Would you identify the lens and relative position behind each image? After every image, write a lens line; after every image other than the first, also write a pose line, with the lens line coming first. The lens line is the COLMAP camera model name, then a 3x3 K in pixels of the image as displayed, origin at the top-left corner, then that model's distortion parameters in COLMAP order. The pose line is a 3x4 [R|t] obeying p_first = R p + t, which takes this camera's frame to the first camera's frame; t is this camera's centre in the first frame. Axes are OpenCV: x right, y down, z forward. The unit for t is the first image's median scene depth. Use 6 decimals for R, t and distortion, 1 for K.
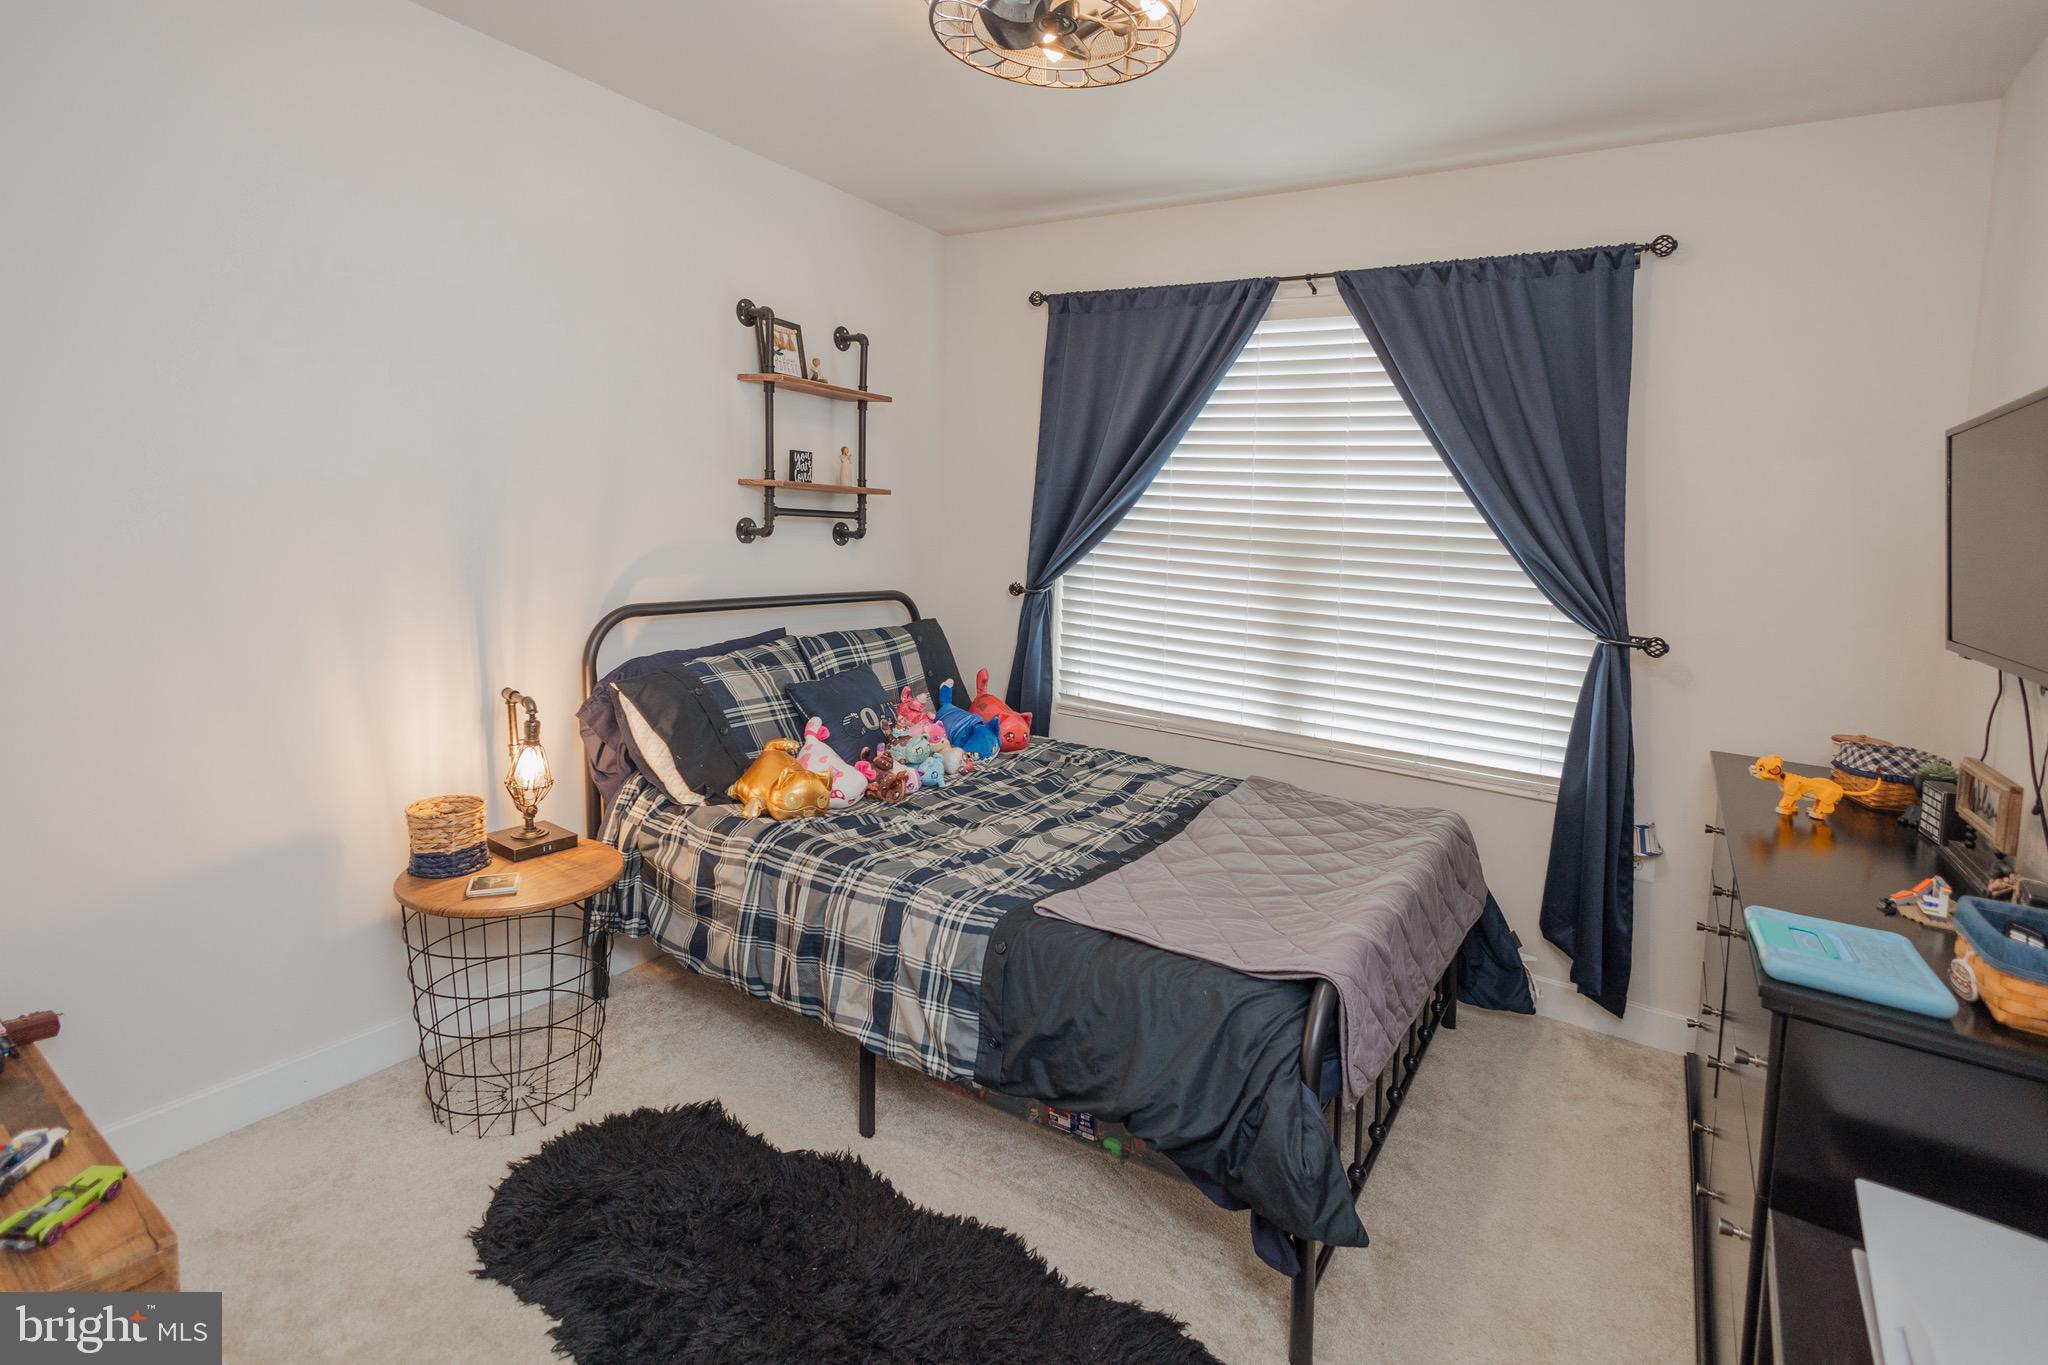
lens RADIAL K [[968.9, 0, 1026.1], [0, 968.9, 631.6], [0, 0, 1]] dist [0.007360, -0.002077]
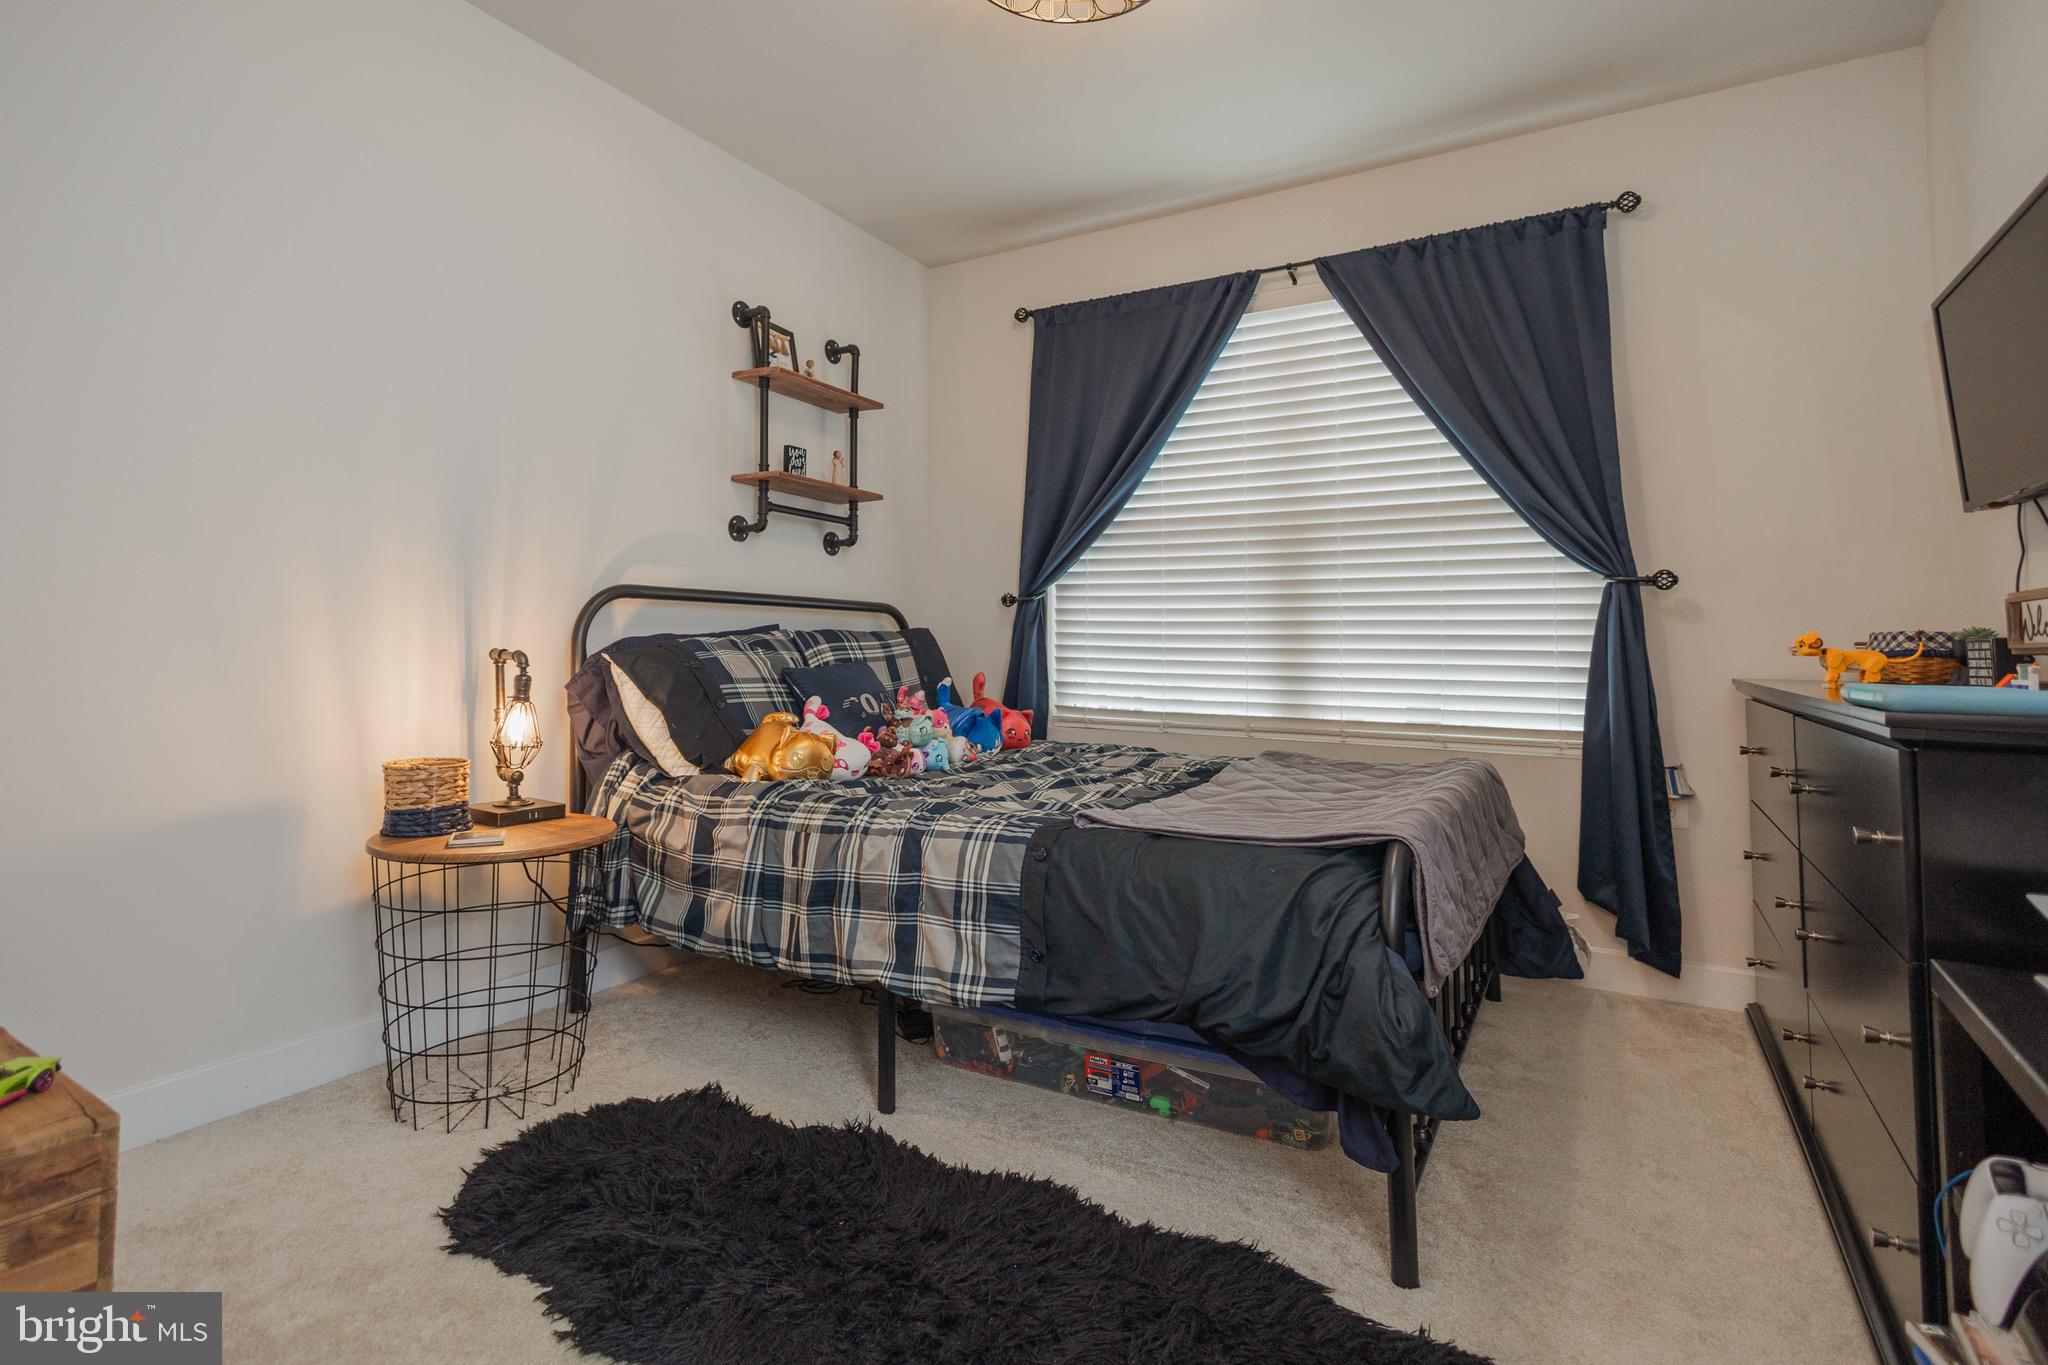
lens RADIAL K [[968.9, 0, 1012.3], [0, 968.9, 651.1], [0, 0, 1]] dist [0.007360, -0.002077]
pose [[0.998914, -0.025527, 0.038985, -0.063125], [0.030705, 0.989871, -0.138607, 0.198070], [-0.035052, 0.139653, 0.989580, 0.039889]]
